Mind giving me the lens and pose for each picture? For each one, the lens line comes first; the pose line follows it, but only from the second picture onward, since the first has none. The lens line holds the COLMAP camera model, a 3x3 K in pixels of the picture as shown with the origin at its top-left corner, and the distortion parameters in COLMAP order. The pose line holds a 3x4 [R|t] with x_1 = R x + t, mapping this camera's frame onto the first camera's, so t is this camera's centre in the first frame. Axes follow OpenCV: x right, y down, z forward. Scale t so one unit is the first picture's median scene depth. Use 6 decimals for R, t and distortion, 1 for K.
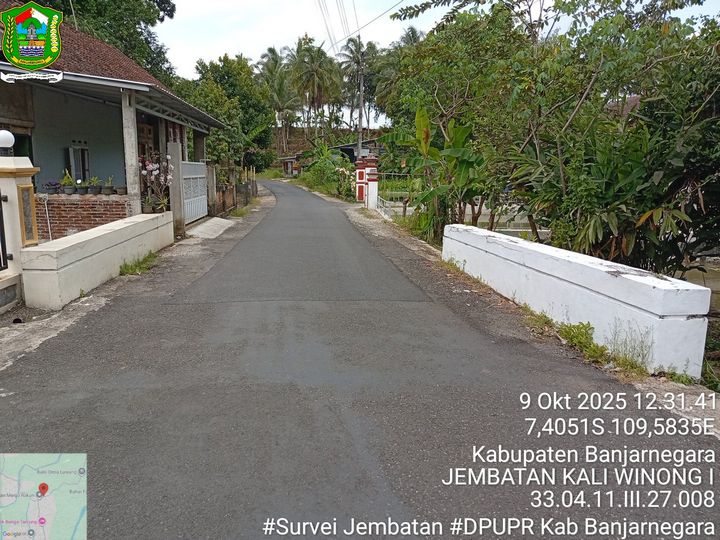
lens RADIAL K [[555.9, 0, 363.6], [0, 555.9, 273.0], [0, 0, 1]] dist [0.082118, -0.172041]
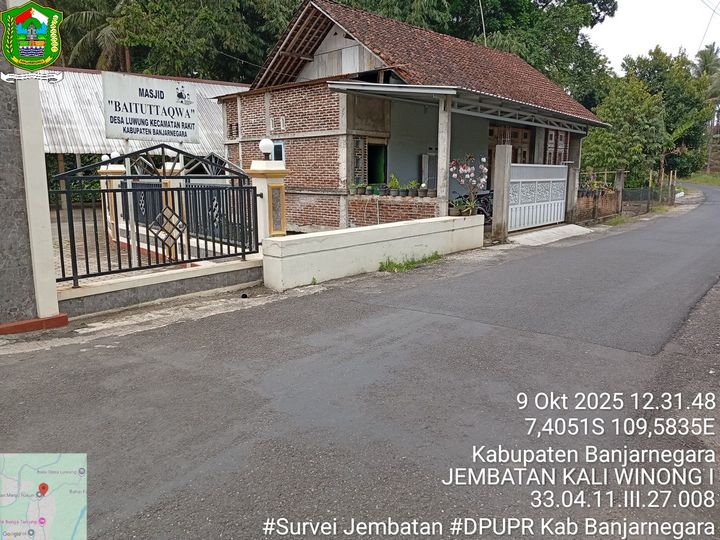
lens RADIAL K [[555.9, 0, 348.7], [0, 555.9, 271.7], [0, 0, 1]] dist [0.082118, -0.172041]
pose [[0.711937, 0.106697, -0.694091, 0.150163], [-0.116989, 0.992598, 0.032586, -0.013133], [0.692430, 0.058002, 0.719150, 0.116503]]
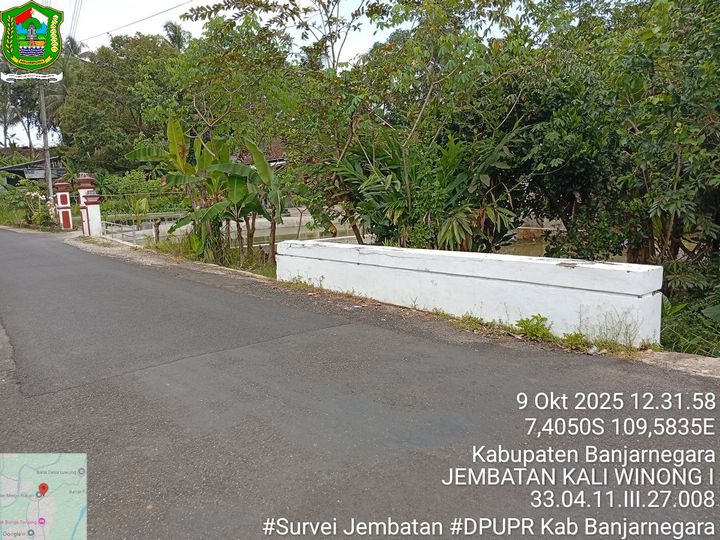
lens RADIAL K [[555.9, 0, 359.9], [0, 555.9, 268.1], [0, 0, 1]] dist [0.082118, -0.172041]
pose [[0.852344, -0.125904, 0.507600, -0.151441], [0.144386, 0.989517, 0.002990, -0.018657], [-0.502655, 0.070742, 0.861588, 0.091393]]
